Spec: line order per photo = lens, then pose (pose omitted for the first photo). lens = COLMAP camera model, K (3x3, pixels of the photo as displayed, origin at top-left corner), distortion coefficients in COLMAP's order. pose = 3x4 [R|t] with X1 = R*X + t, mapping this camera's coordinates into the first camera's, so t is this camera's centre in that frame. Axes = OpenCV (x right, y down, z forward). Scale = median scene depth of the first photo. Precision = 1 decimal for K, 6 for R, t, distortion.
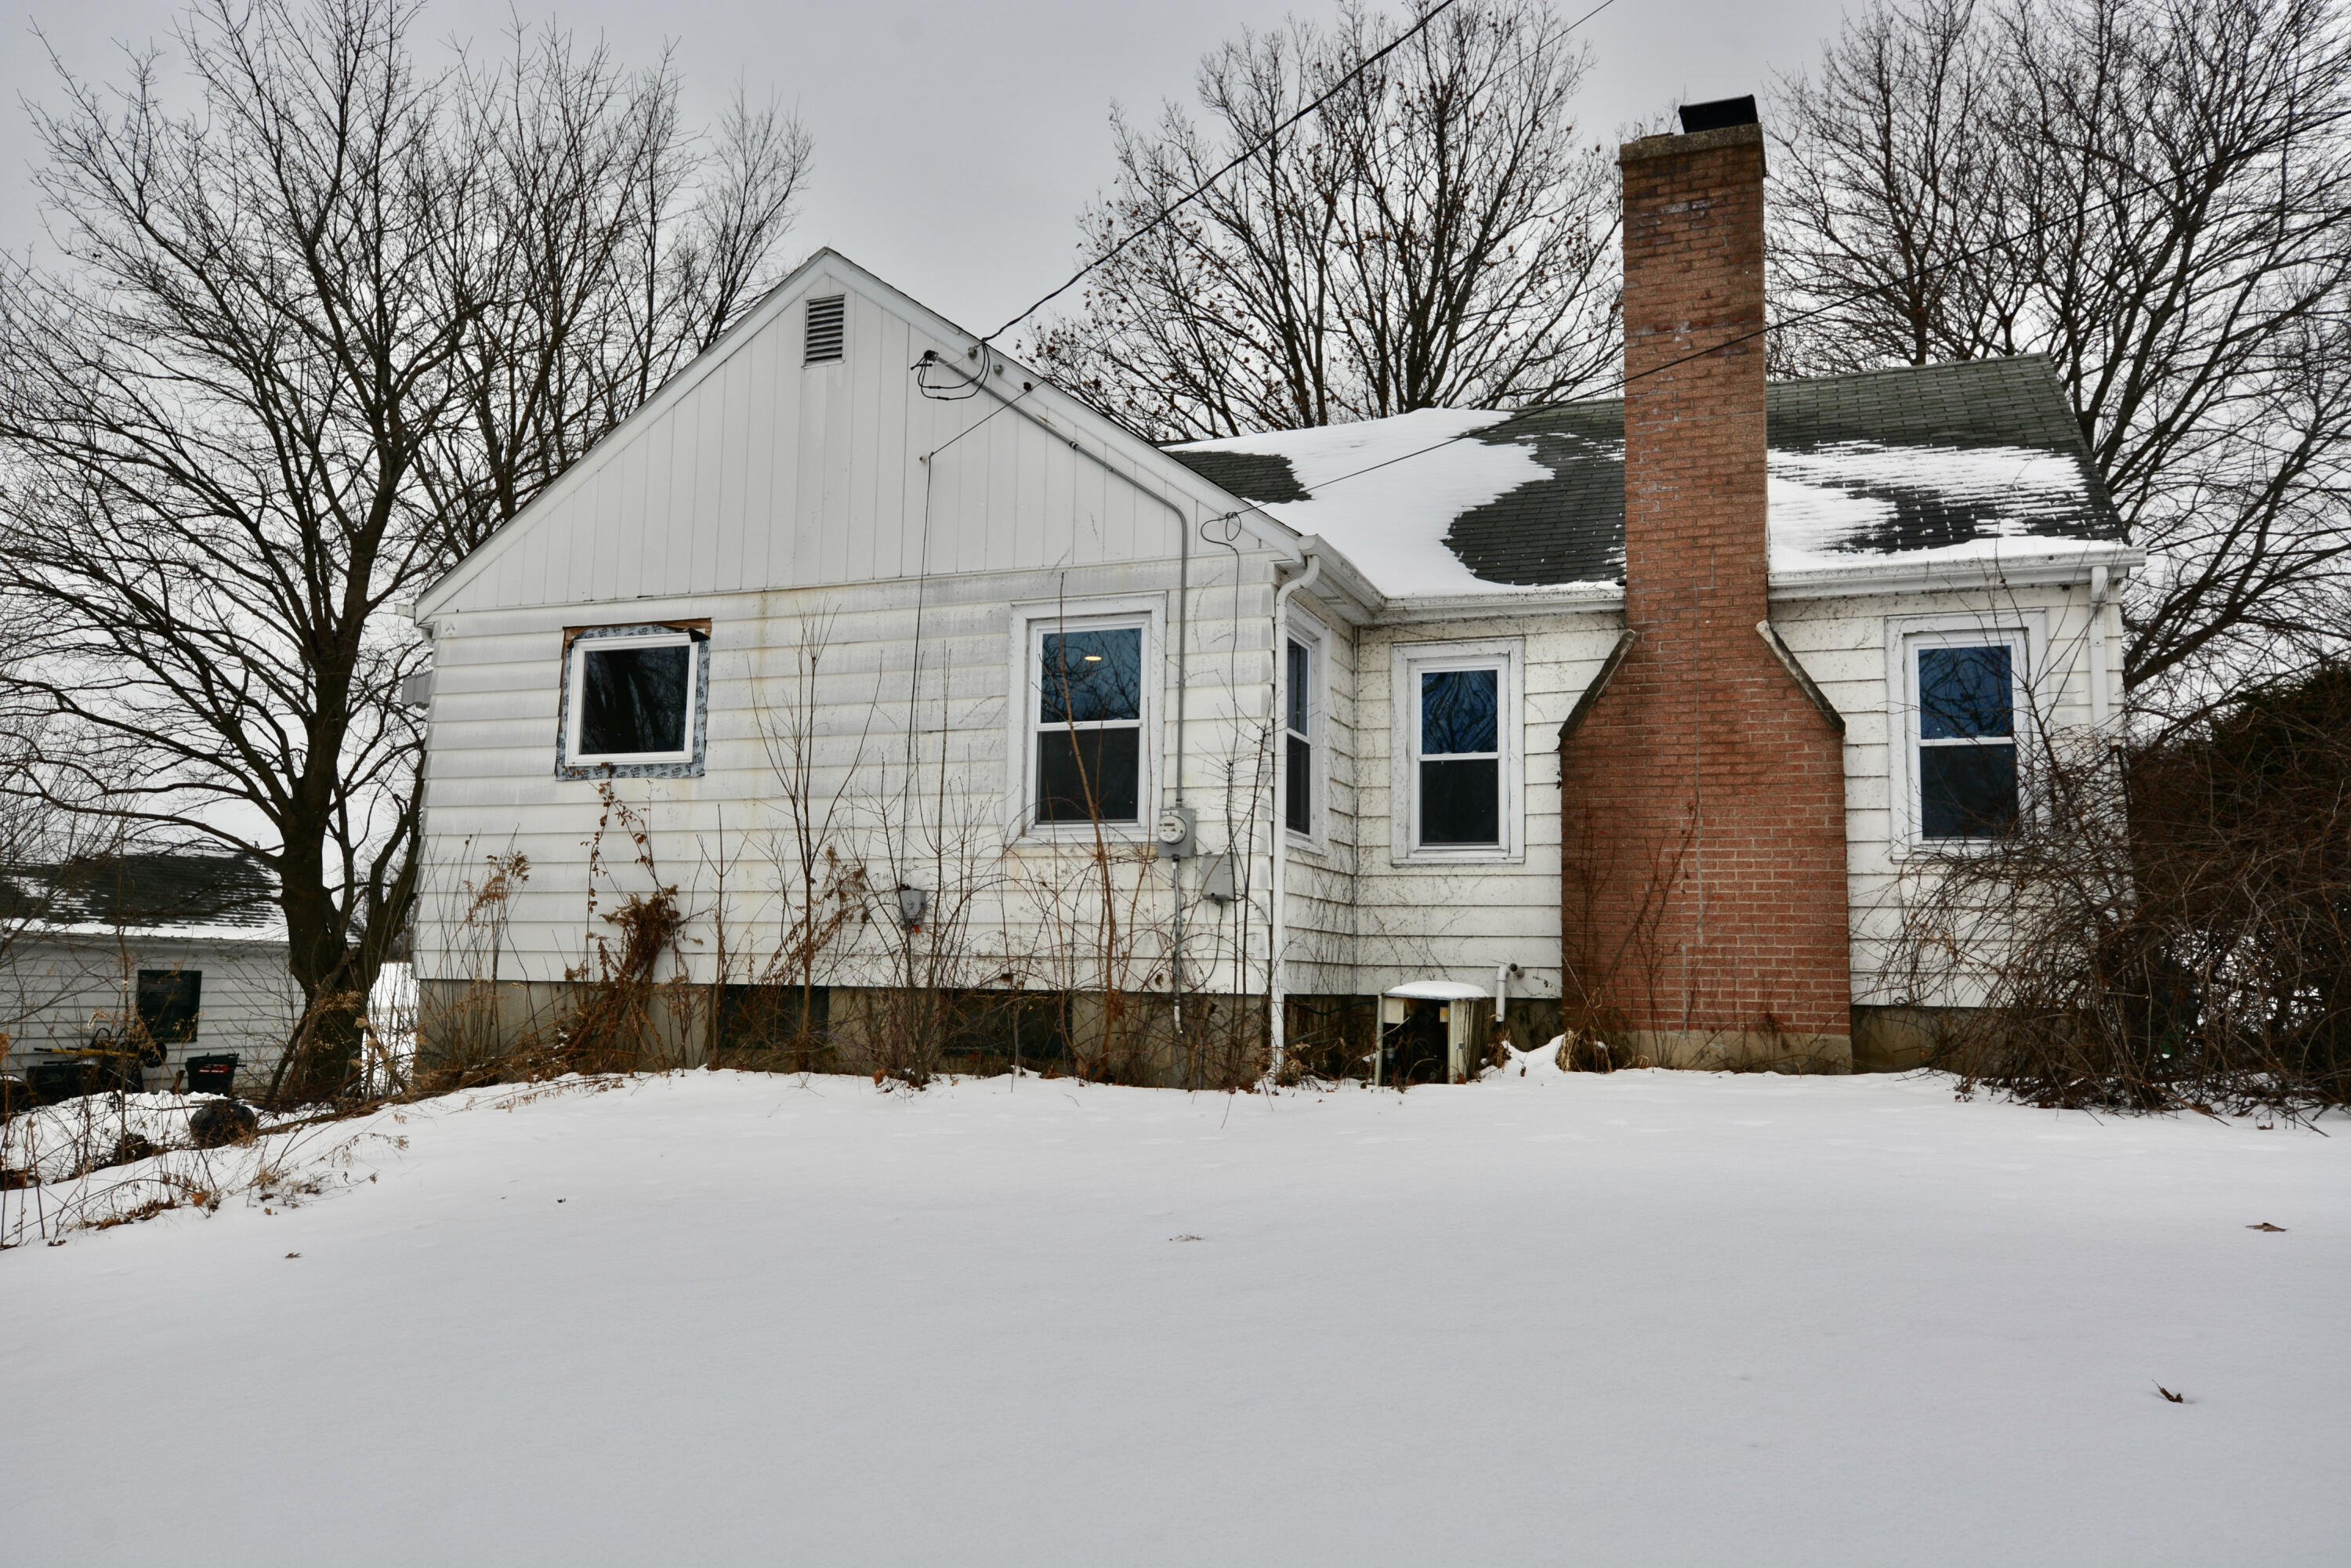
lens RADIAL K [[1257.1, 0, 1175.3], [0, 1257.1, 774.0], [0, 0, 1]] dist [0.004306, 0.000547]
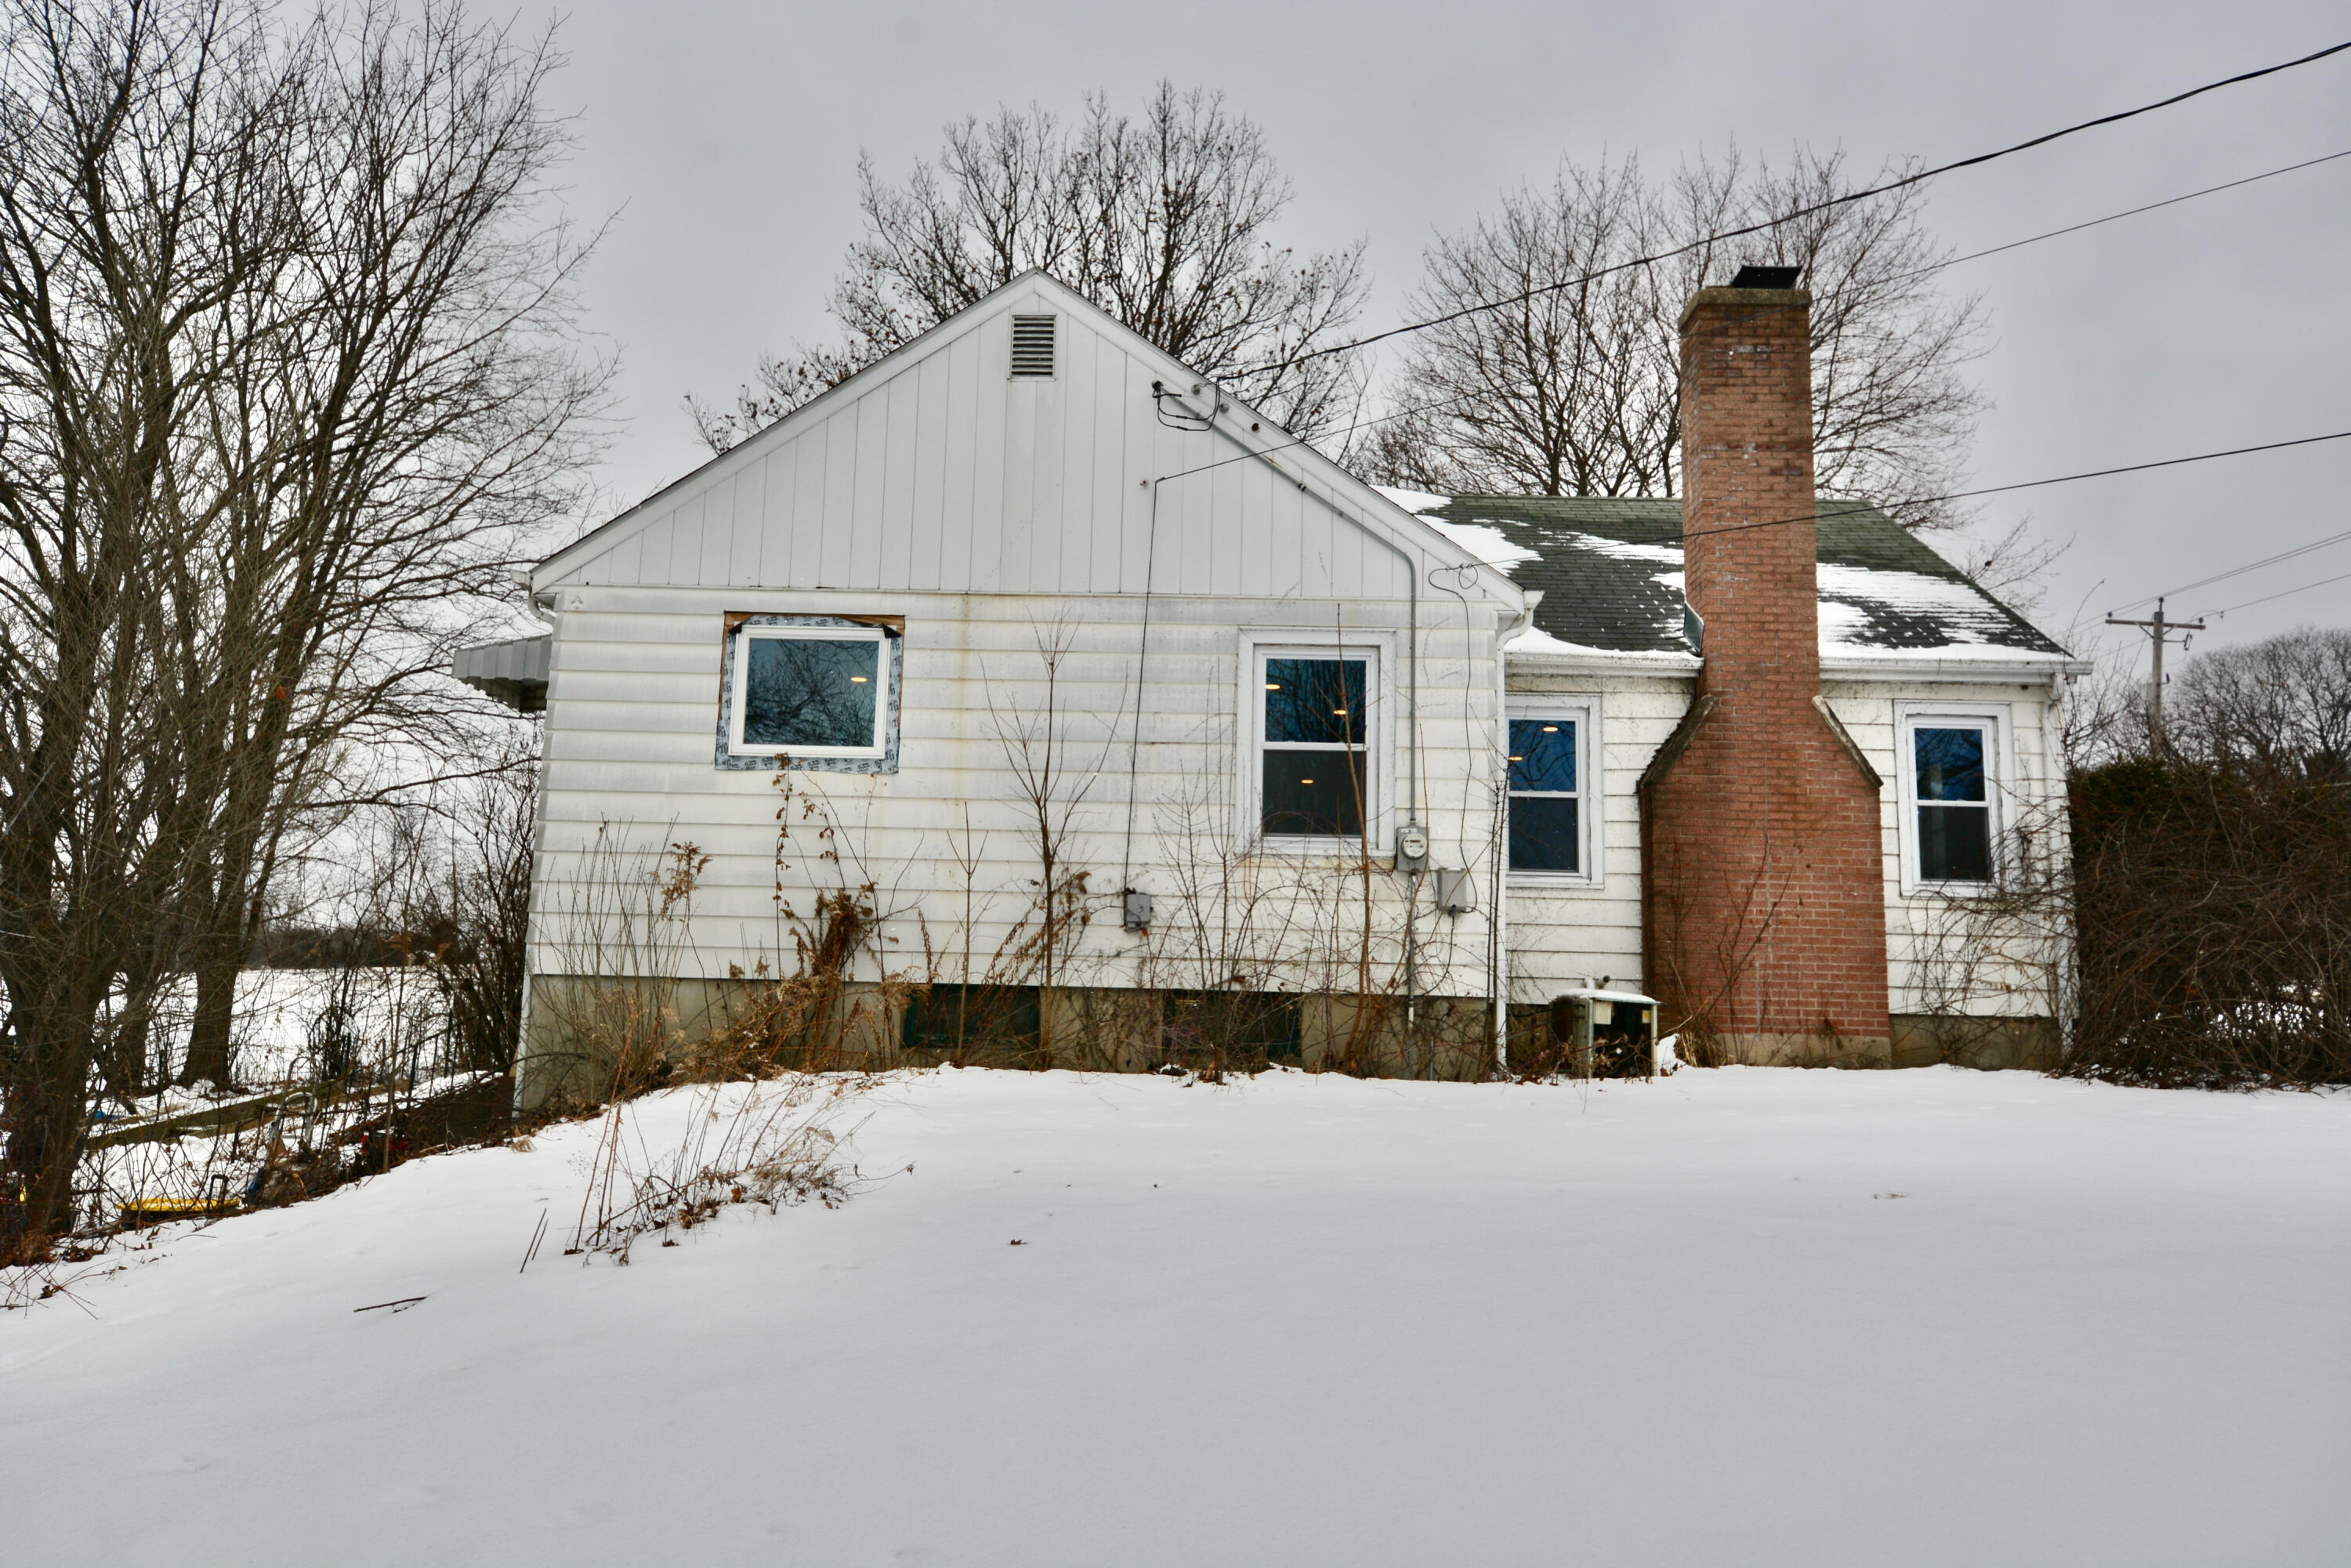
lens RADIAL K [[1180.1, 0, 1175.5], [0, 1180.1, 784.0], [0, 0, 1]] dist [0.000125, 0.000107]
pose [[0.969082, 0.055128, 0.240503, -0.399617], [-0.050215, 0.998386, -0.026513, 0.024579], [-0.241576, 0.013617, 0.970286, 0.044896]]
